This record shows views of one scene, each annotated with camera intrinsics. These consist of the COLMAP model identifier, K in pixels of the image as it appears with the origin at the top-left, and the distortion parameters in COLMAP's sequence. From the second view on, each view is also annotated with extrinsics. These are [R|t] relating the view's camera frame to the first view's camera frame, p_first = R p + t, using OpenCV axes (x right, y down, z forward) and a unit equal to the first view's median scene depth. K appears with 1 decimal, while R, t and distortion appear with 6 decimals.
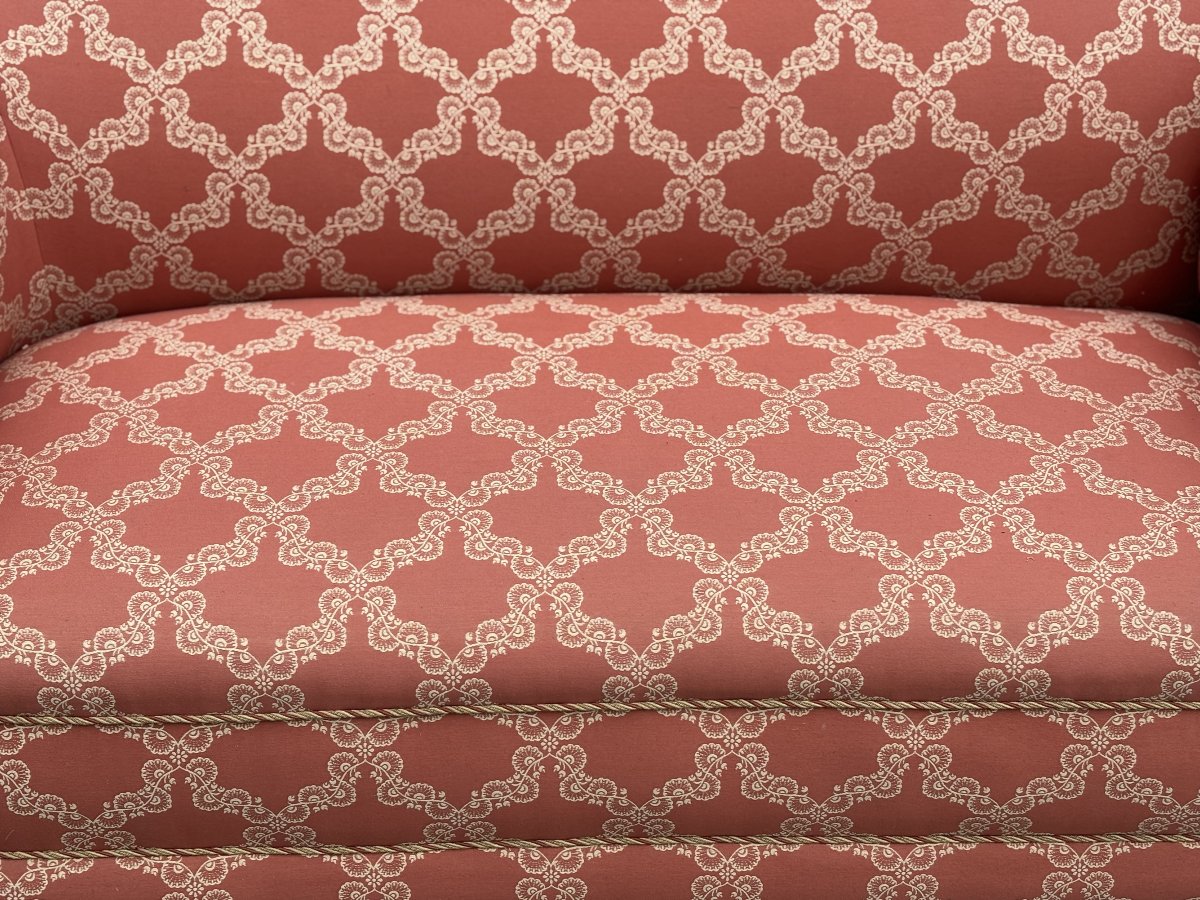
lens RADIAL K [[1943.2, 0, 595.7], [0, 1943.2, 443.6], [0, 0, 1]] dist [0.132076, 0.000000]
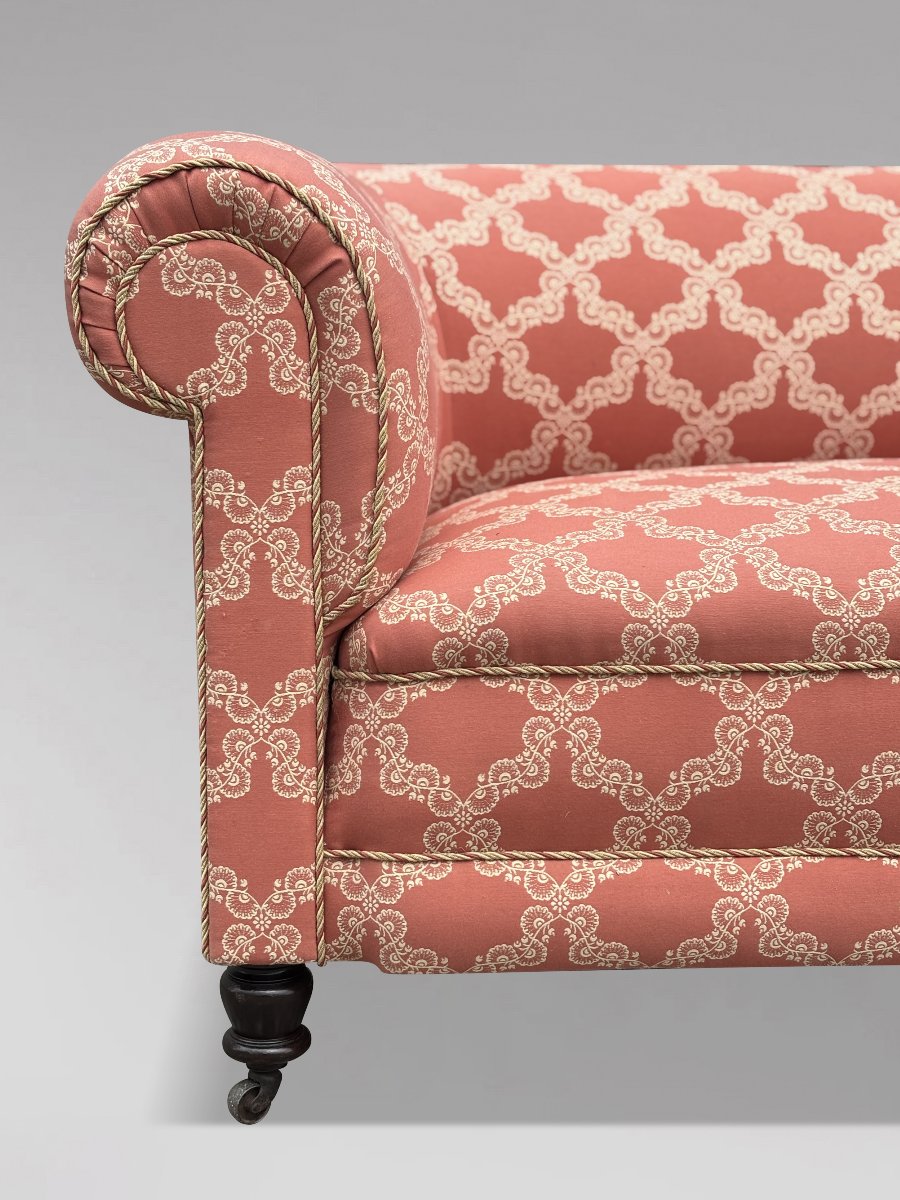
lens RADIAL K [[1943.2, 0, 457.0], [0, 1943.2, 616.0], [0, 0, 1]] dist [0.132076, 0.000000]
pose [[0.998795, -0.009203, 0.048215, -0.383824], [0.027060, 0.922758, -0.384429, 0.455302], [-0.040953, 0.385270, 0.921895, 0.102404]]
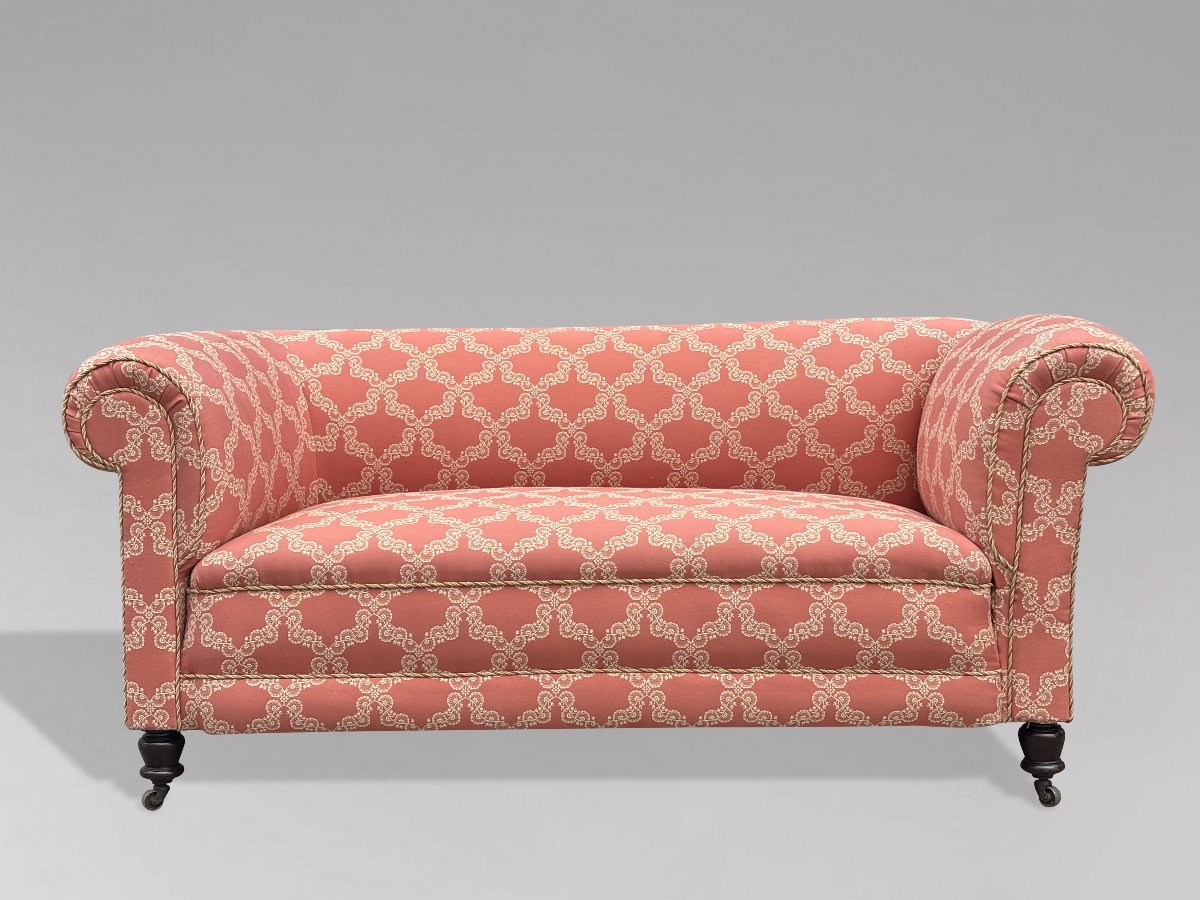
lens RADIAL K [[1799.8, 0, 591.1], [0, 1799.8, 453.9], [0, 0, 1]] dist [0.157946, 0.000000]
pose [[0.997294, -0.012197, -0.072495, 0.144510], [-0.023106, 0.884158, -0.466616, 0.847954], [0.069789, 0.467029, 0.881484, -0.684720]]
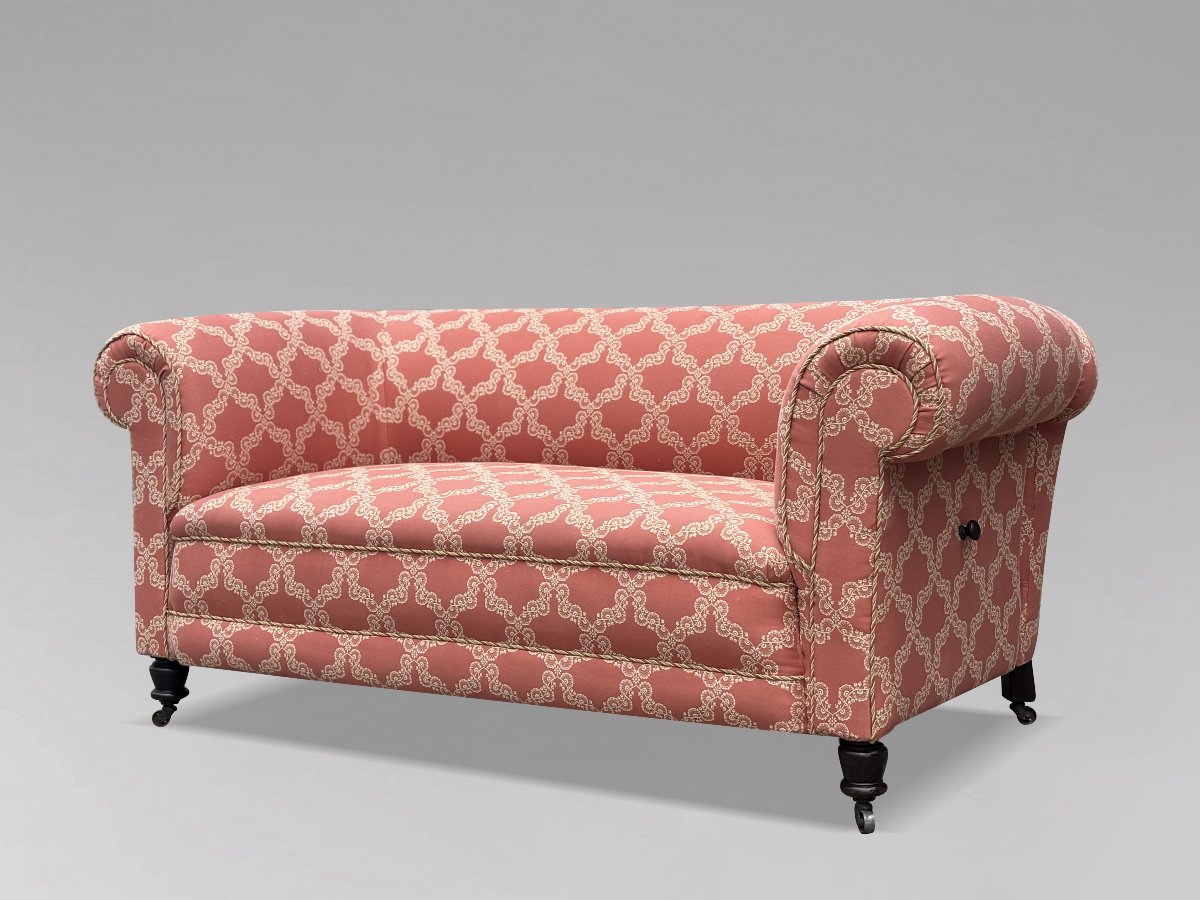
lens RADIAL K [[1854.1, 0, 597.9], [0, 1854.1, 467.5], [0, 0, 1]] dist [0.159973, 0.000000]
pose [[0.823736, 0.033339, -0.565993, 1.217825], [-0.289791, 0.882781, -0.369756, 0.707696], [0.487320, 0.468601, 0.736839, -0.418569]]
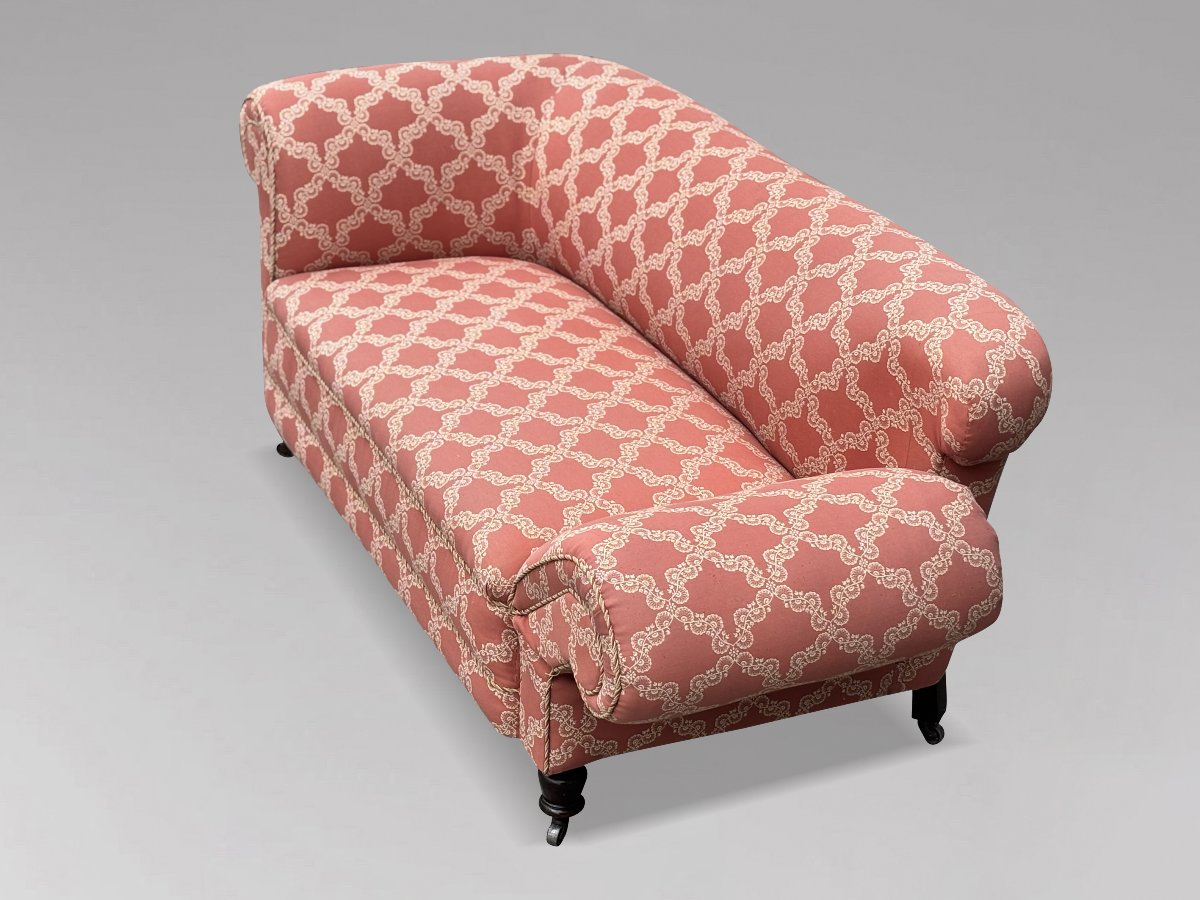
lens RADIAL K [[2320.4, 0, 604.7], [0, 2320.4, 444.5], [0, 0, 1]] dist [0.265508, 0.000000]
pose [[0.375074, 0.403183, -0.834723, 2.165748], [-0.521005, 0.836470, 0.169919, -0.411837], [0.766729, 0.371163, 0.523798, -0.141532]]
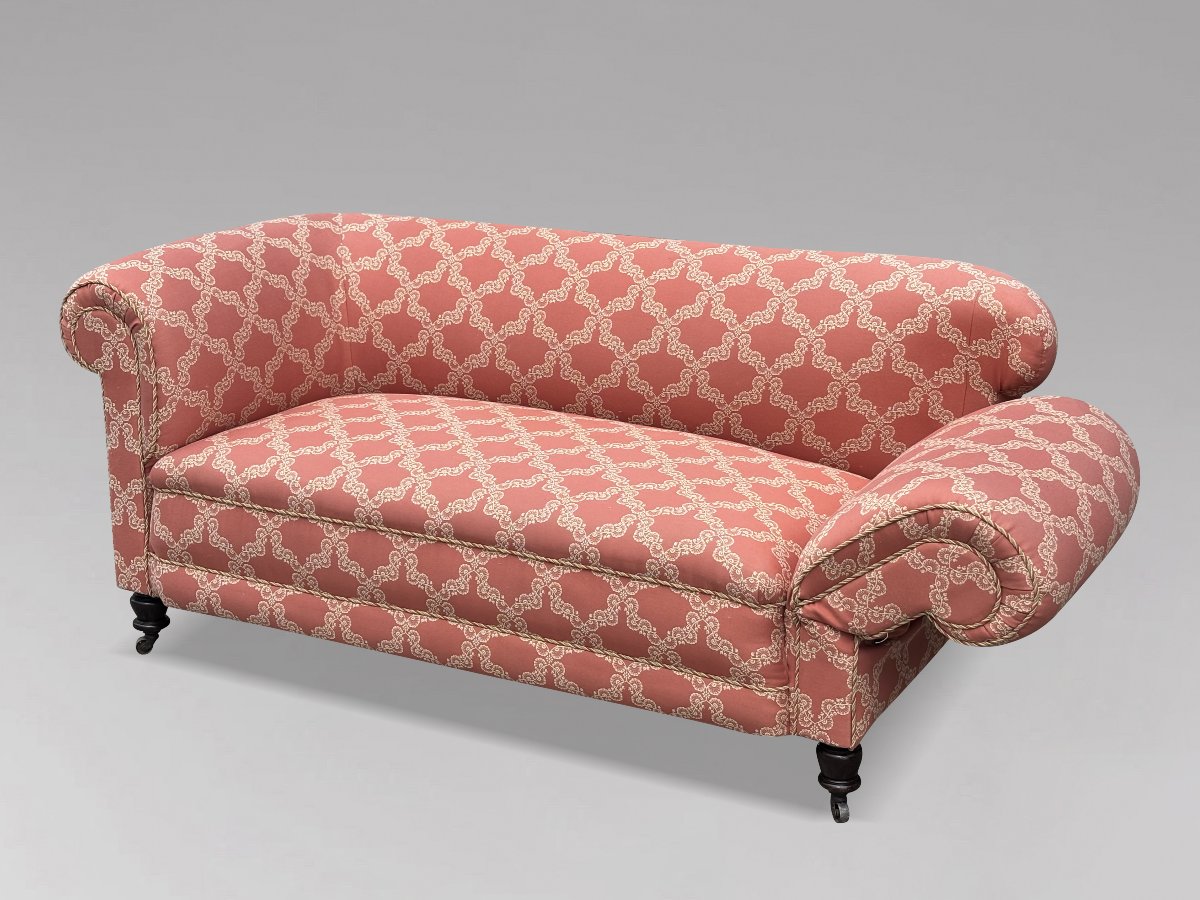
lens RADIAL K [[1840.6, 0, 601.0], [0, 1840.6, 442.2], [0, 0, 1]] dist [0.153270, 0.000000]
pose [[0.865962, 0.138462, -0.480560, 1.093147], [-0.264549, 0.942284, -0.205218, 0.386498], [0.424410, 0.304843, 0.852612, -0.676624]]
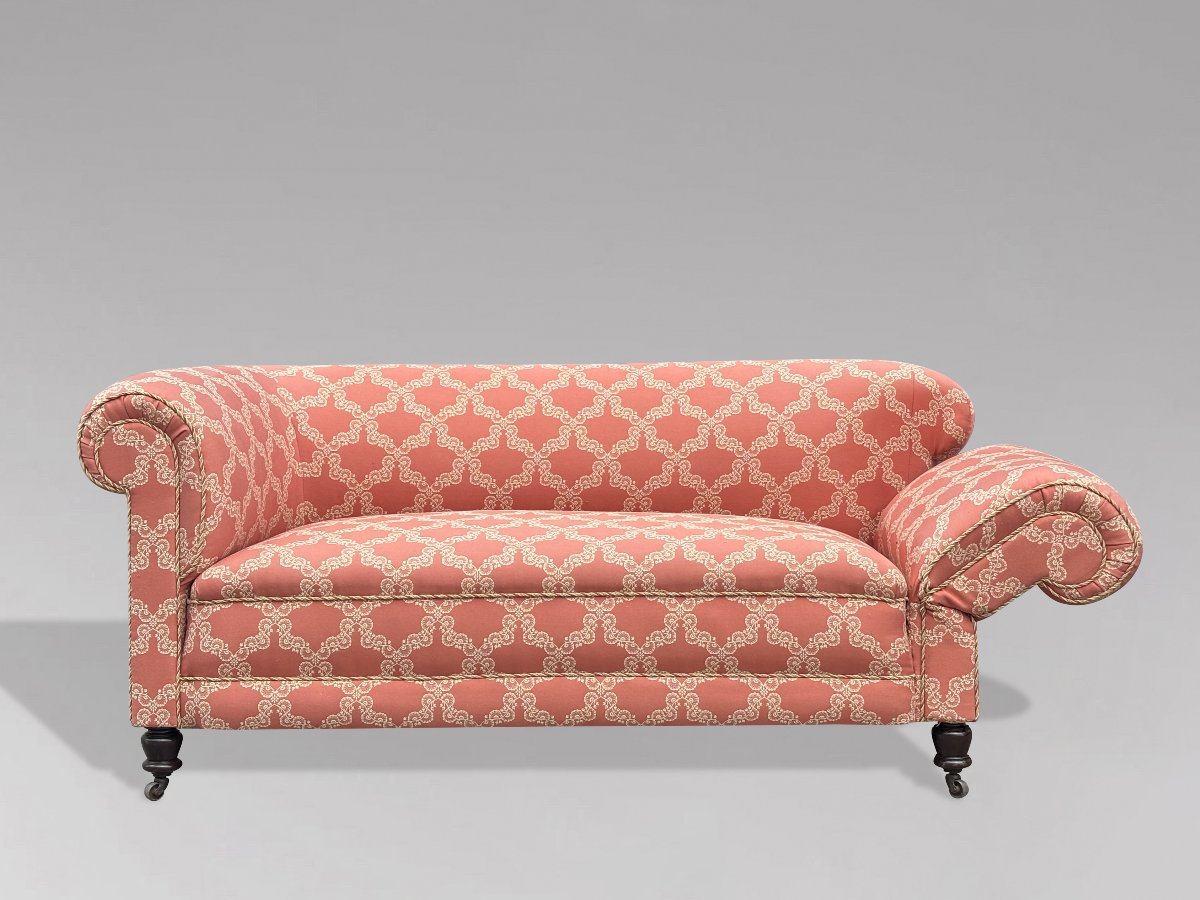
lens RADIAL K [[1840.6, 0, 608.0], [0, 1840.6, 439.8], [0, 0, 1]] dist [0.153270, 0.000000]
pose [[0.998741, -0.006598, -0.049737, 0.178527], [-0.018484, 0.873208, -0.486996, 0.971049], [0.046644, 0.487302, 0.871987, -0.914866]]
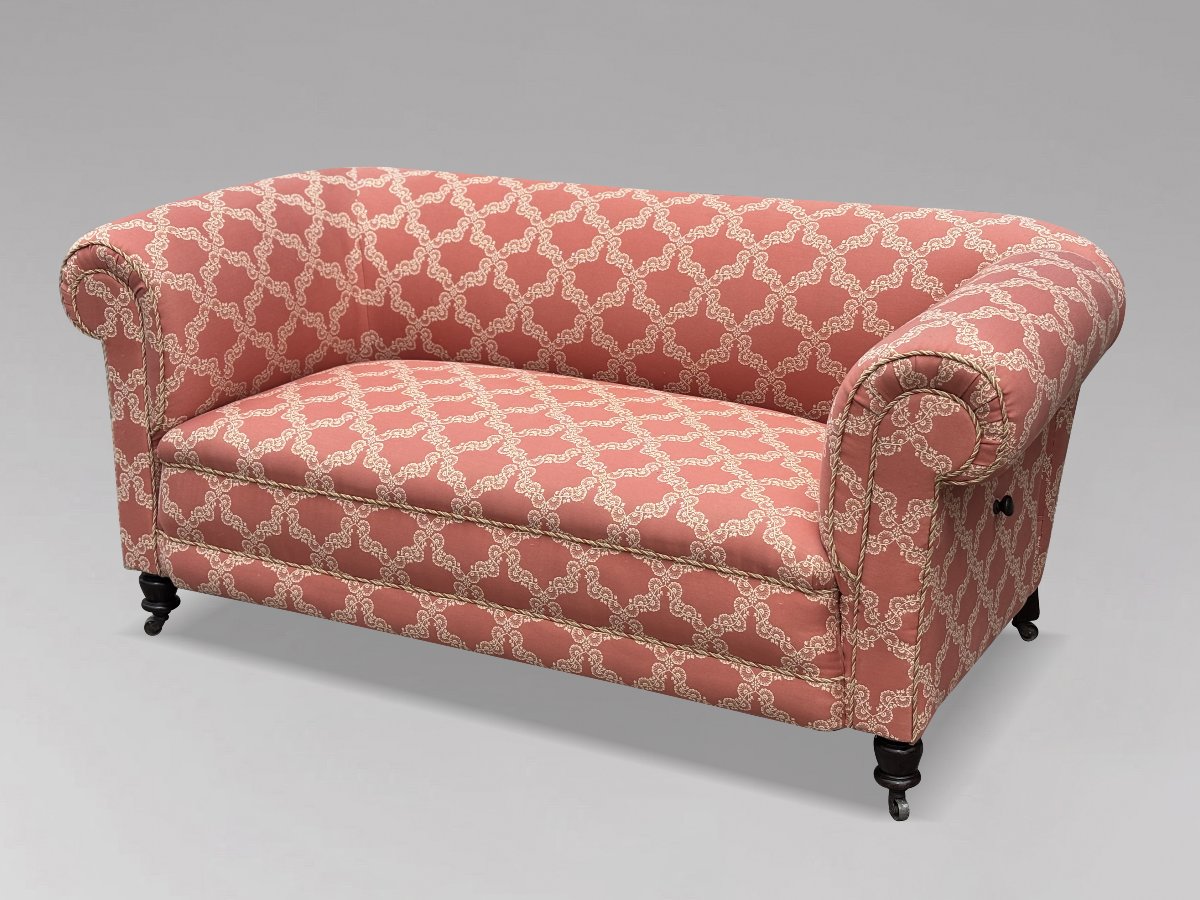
lens RADIAL K [[1854.1, 0, 595.5], [0, 1854.1, 452.3], [0, 0, 1]] dist [0.159973, 0.000000]
pose [[0.864574, 0.150573, -0.479416, 1.004964], [-0.261351, 0.949601, -0.173070, 0.351274], [0.429194, 0.274927, 0.860353, -0.602748]]
